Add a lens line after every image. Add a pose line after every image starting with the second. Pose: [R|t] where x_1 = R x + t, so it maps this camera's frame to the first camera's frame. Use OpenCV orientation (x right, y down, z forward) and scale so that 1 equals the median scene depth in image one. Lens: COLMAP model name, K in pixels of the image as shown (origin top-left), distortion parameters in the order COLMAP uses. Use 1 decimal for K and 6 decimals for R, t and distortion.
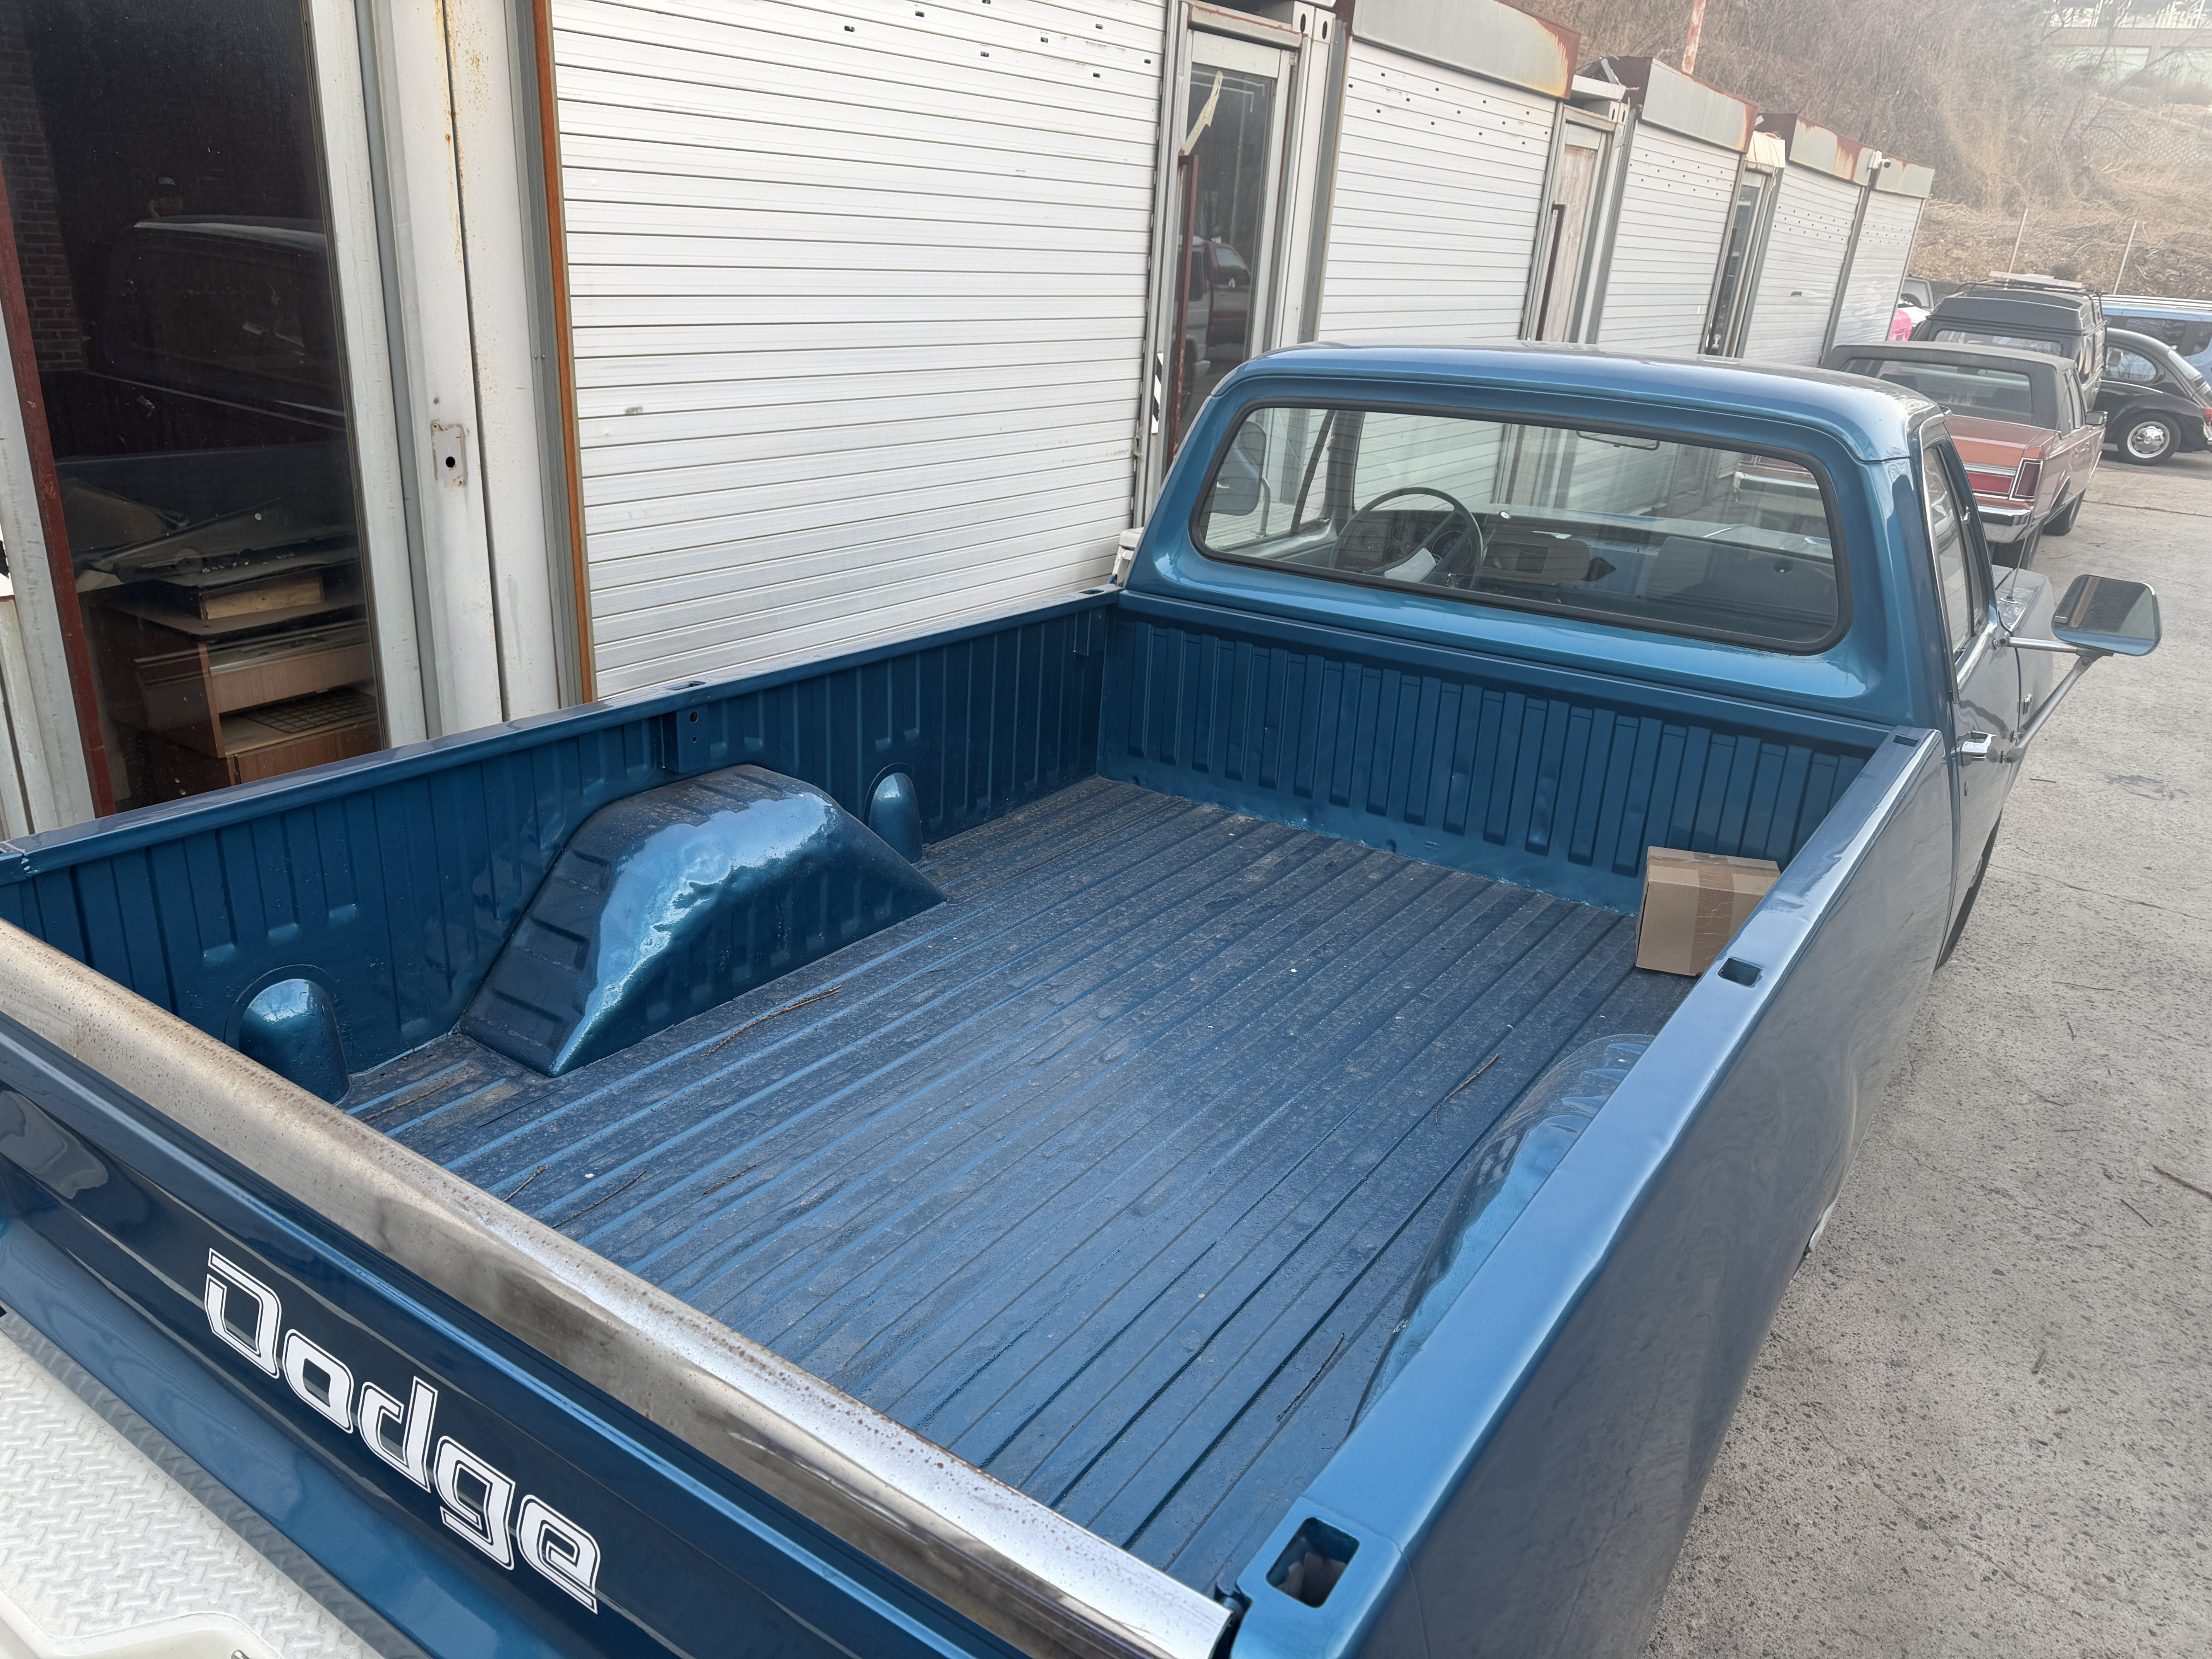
lens RADIAL K [[1567.9, 0, 1083.9], [0, 1567.9, 873.2], [0, 0, 1]] dist [0.001029, -0.001299]
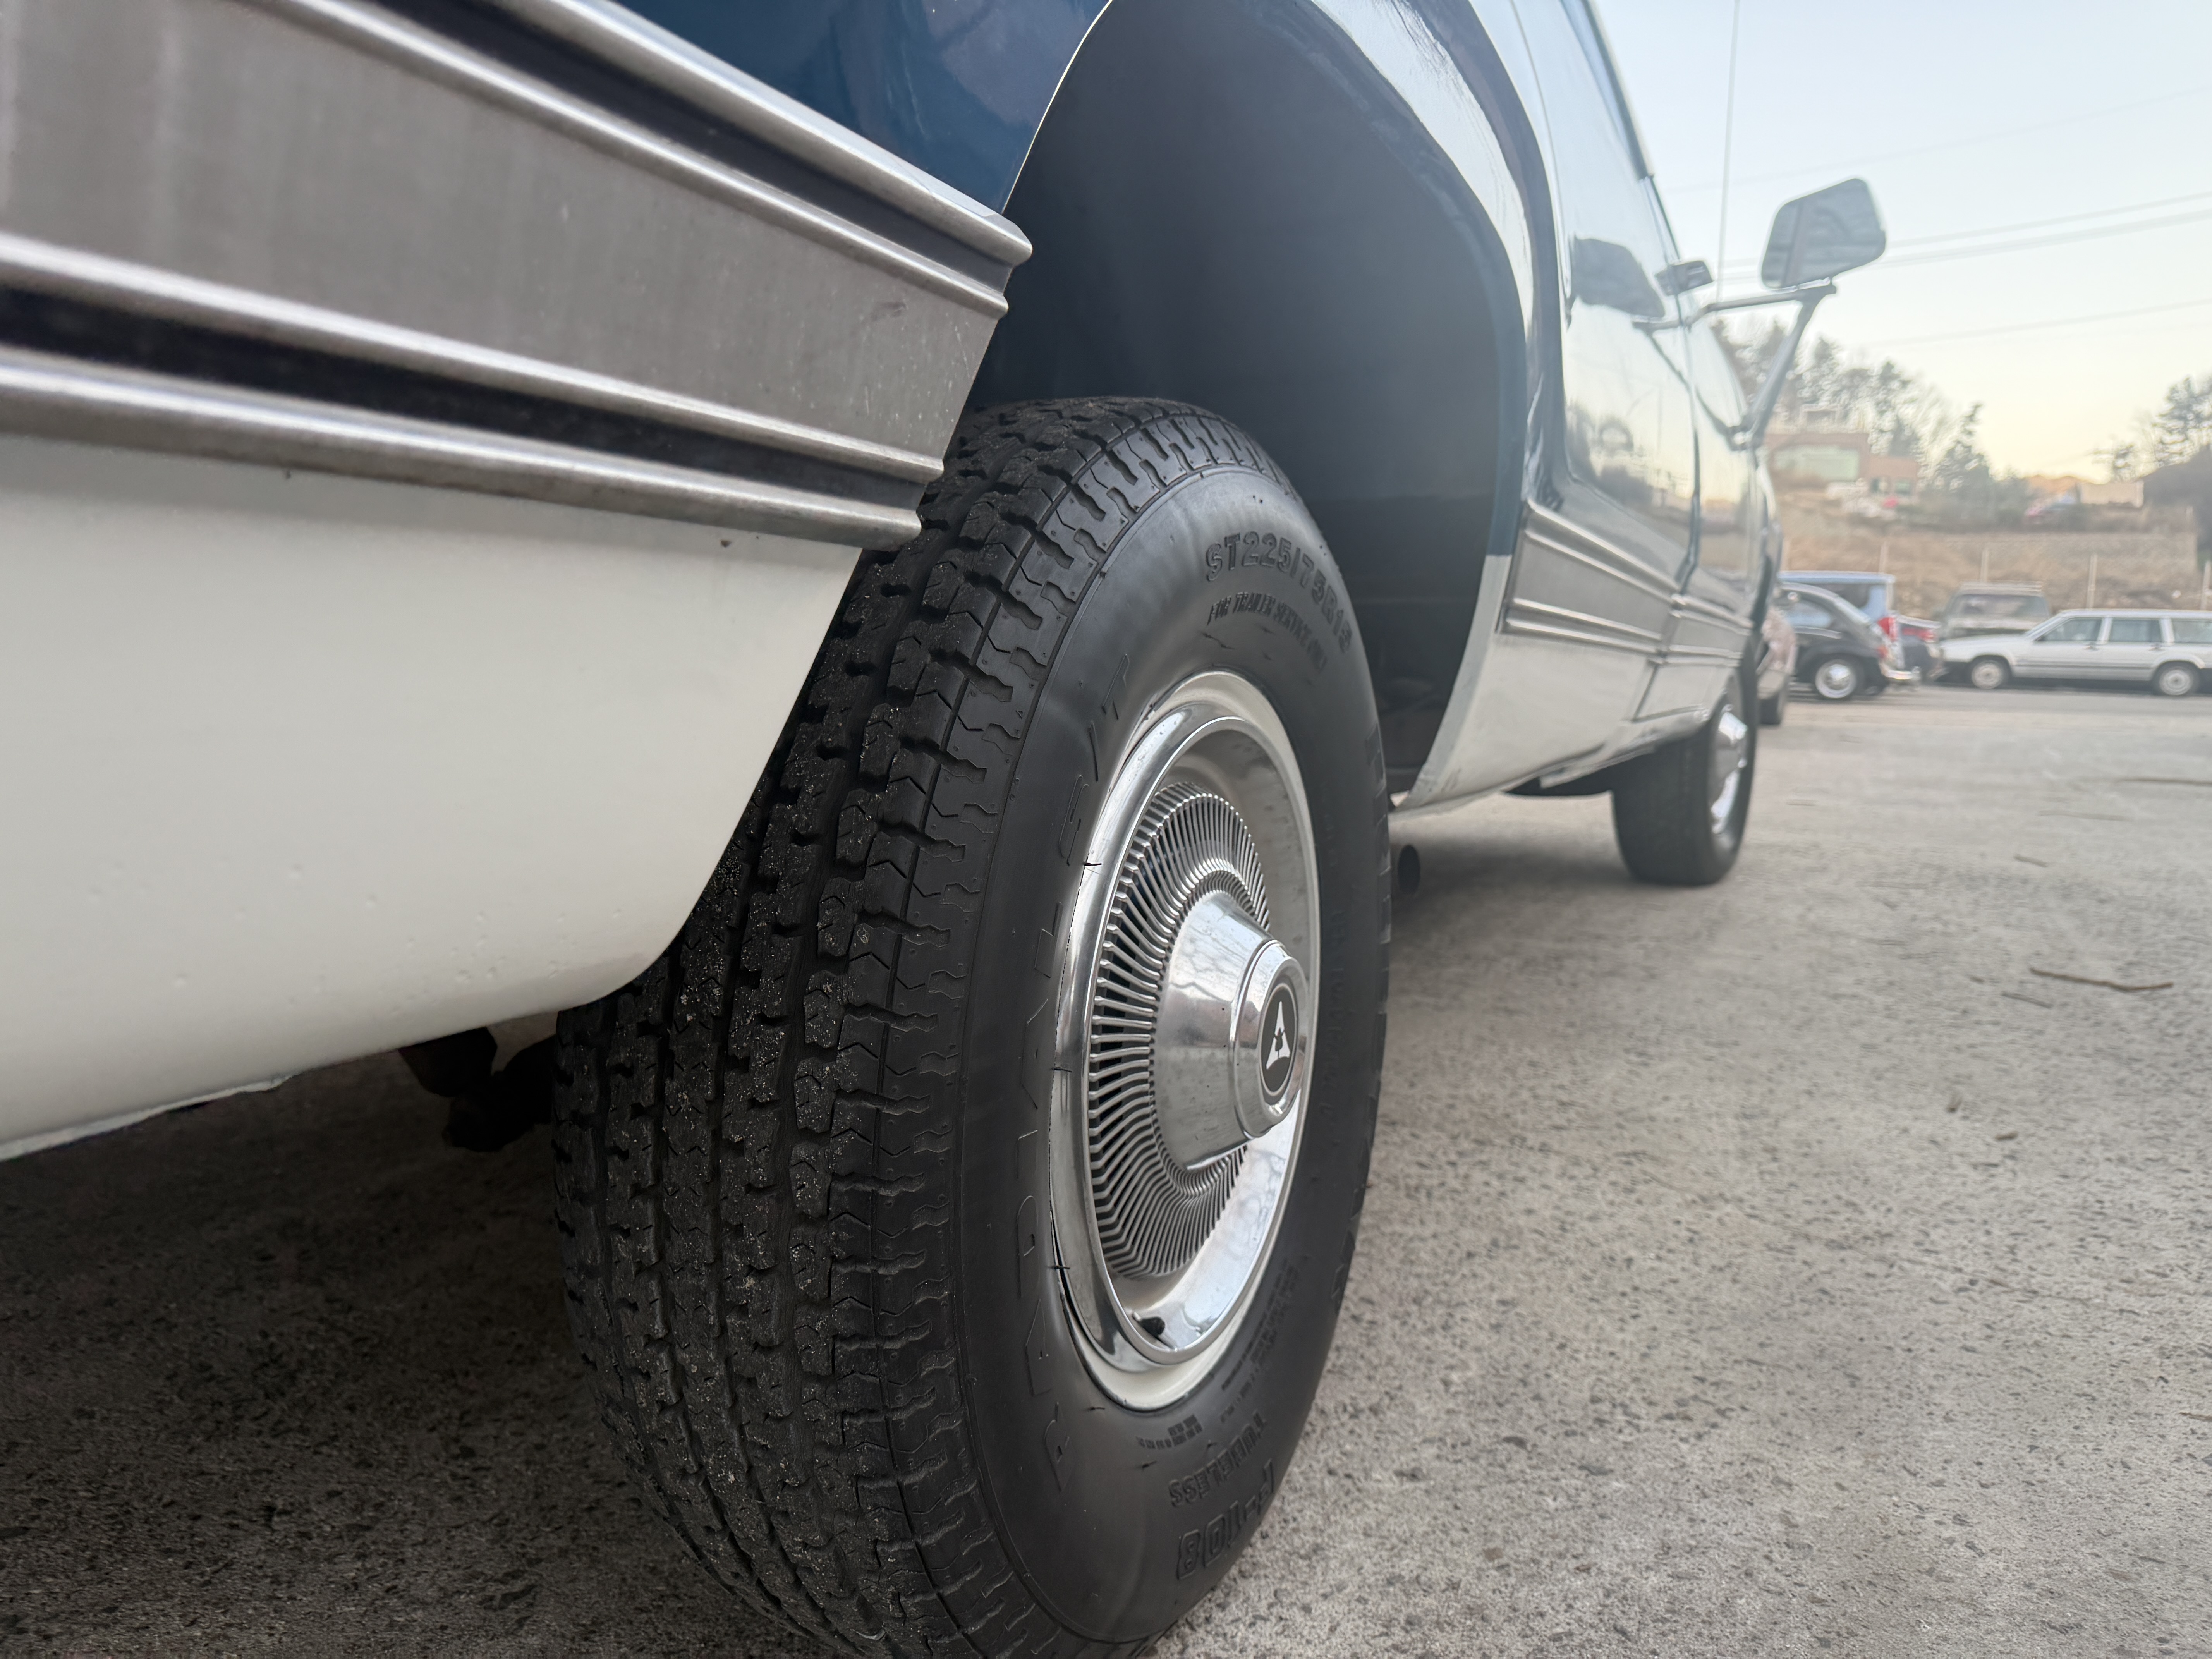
lens RADIAL K [[1601.6, 0, 1108.2], [0, 1601.6, 868.2], [0, 0, 1]] dist [0.000014, -0.003405]
pose [[0.987136, -0.057030, 0.149365, 0.119321], [0.092575, 0.965560, -0.243155, 0.244091], [-0.130354, 0.253855, 0.958418, 0.271133]]
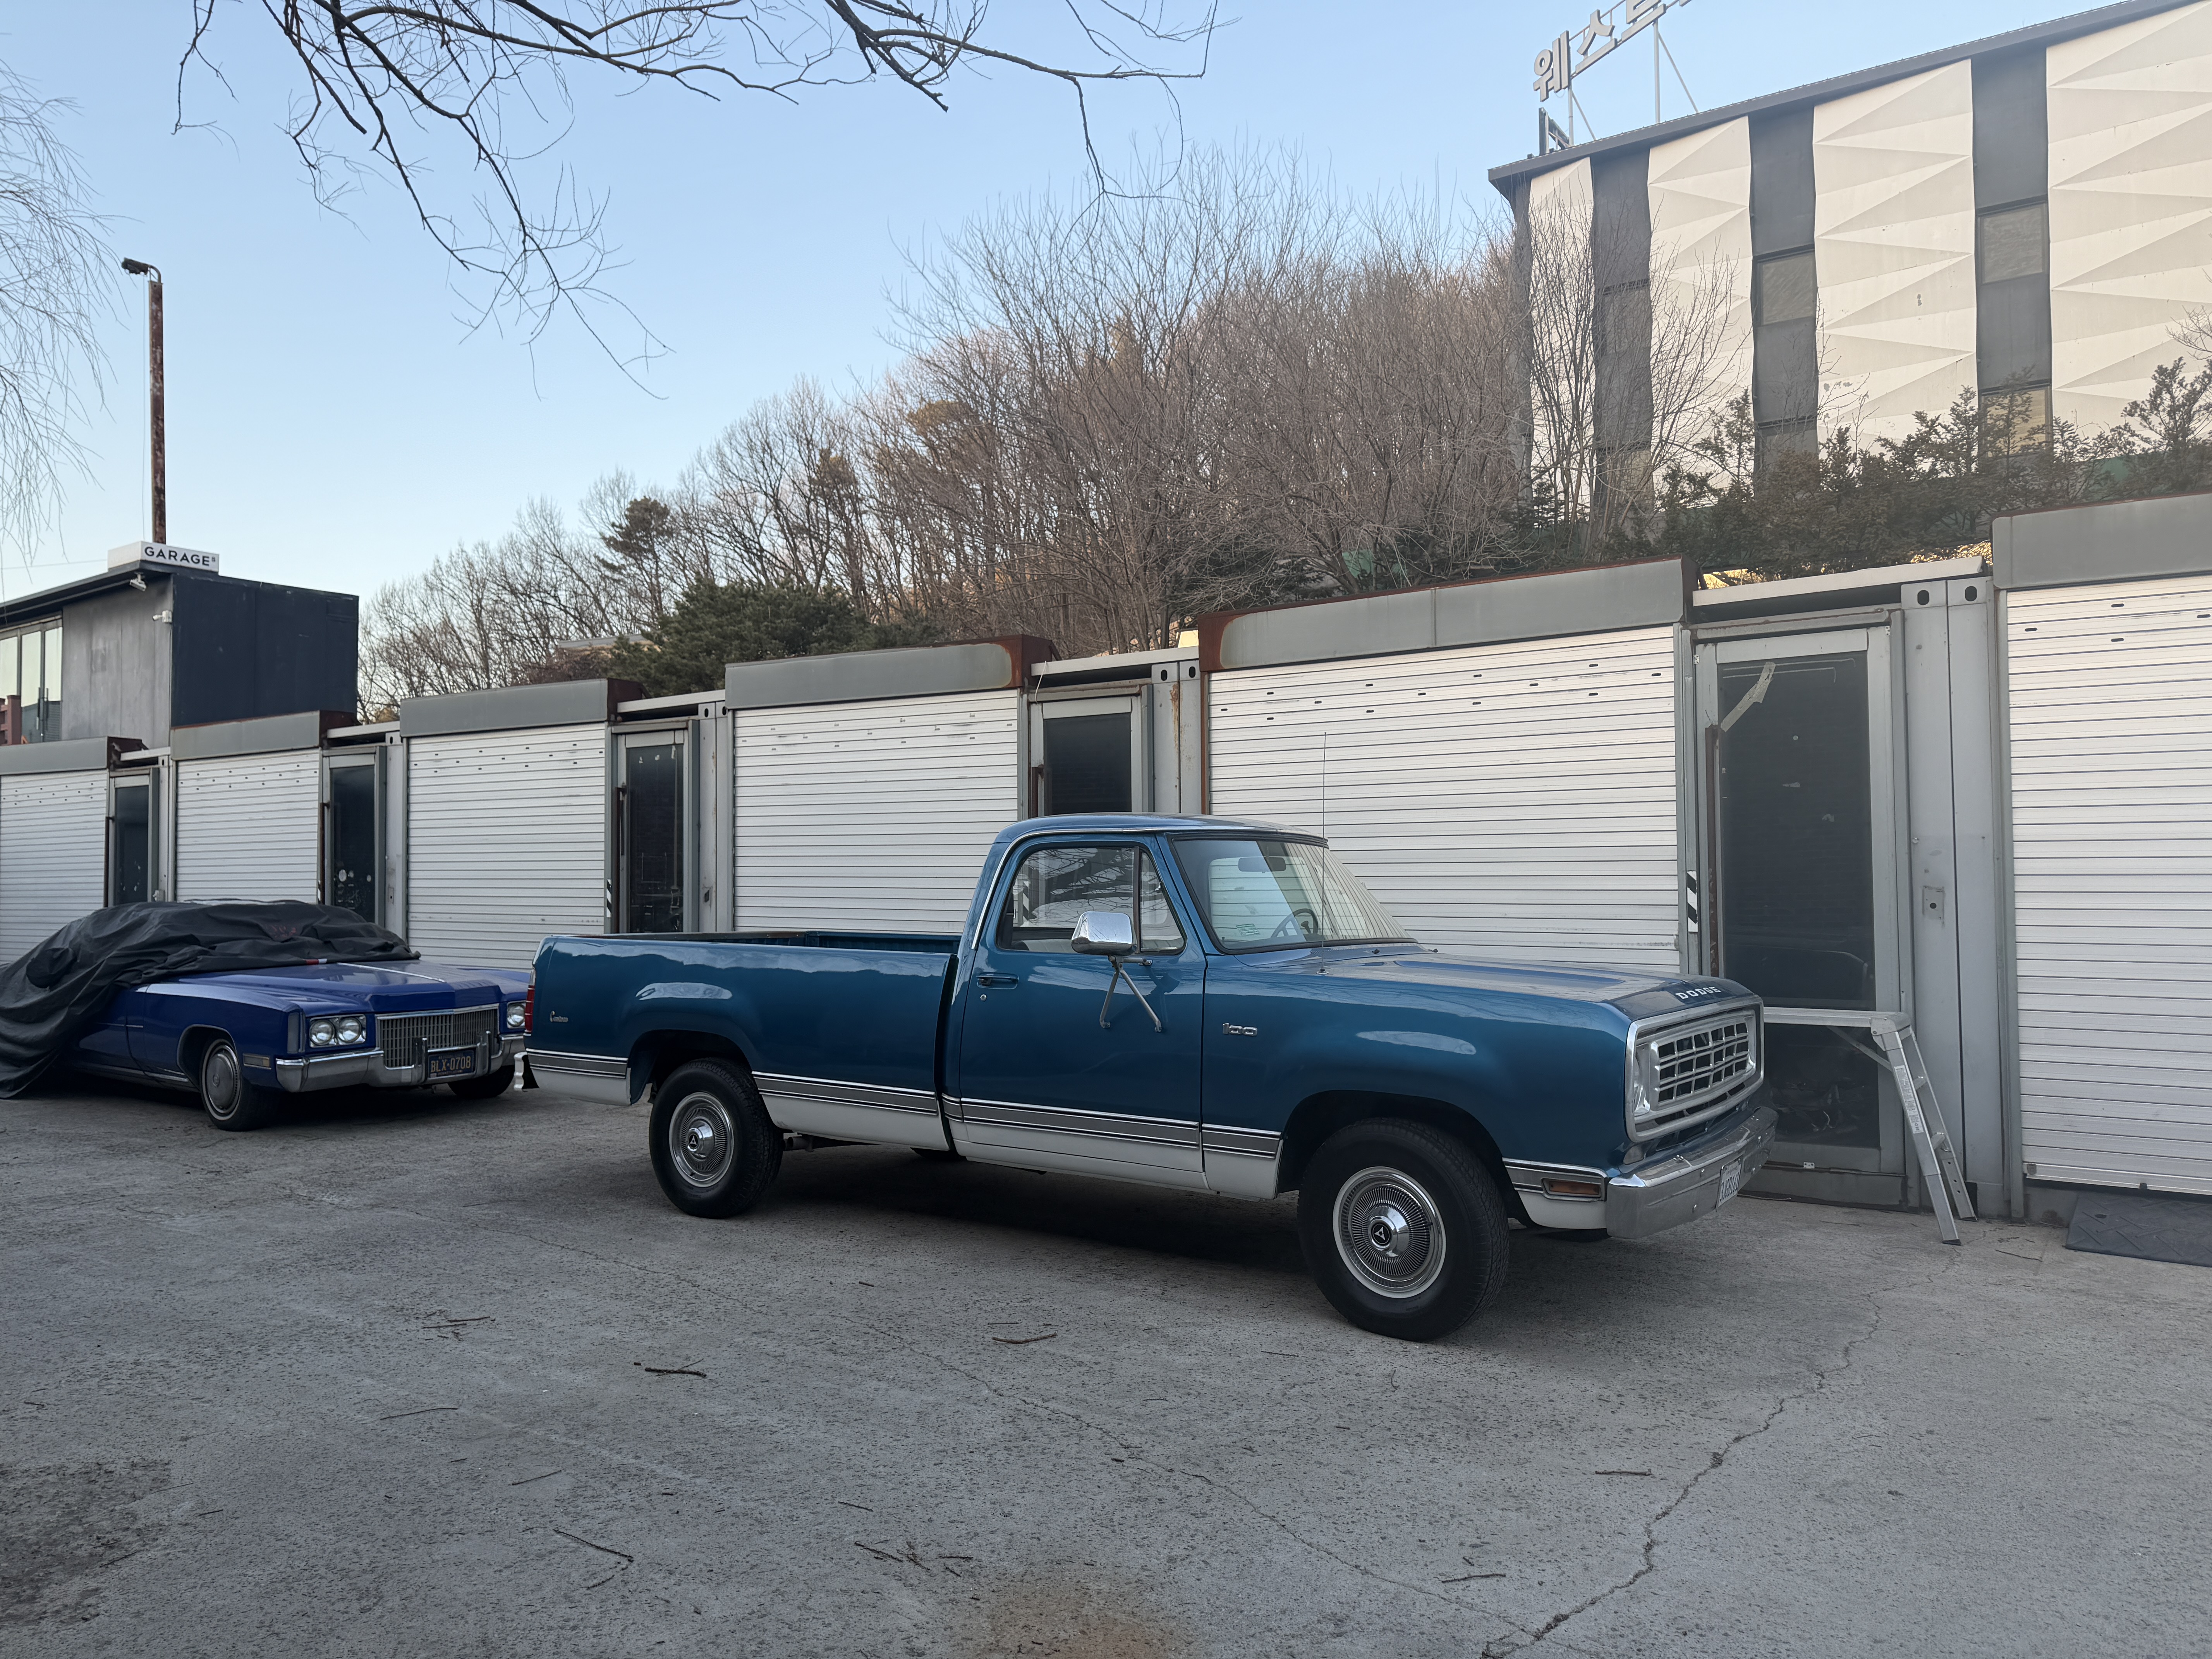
lens RADIAL K [[1561.6, 0, 1095.0], [0, 1561.6, 830.0], [0, 0, 1]] dist [0.059969, -0.079287]
pose [[-0.004089, -0.084912, -0.996380, 1.789512], [-0.379983, 0.921783, -0.076995, -0.107032], [0.924984, 0.378293, -0.036035, 0.786740]]
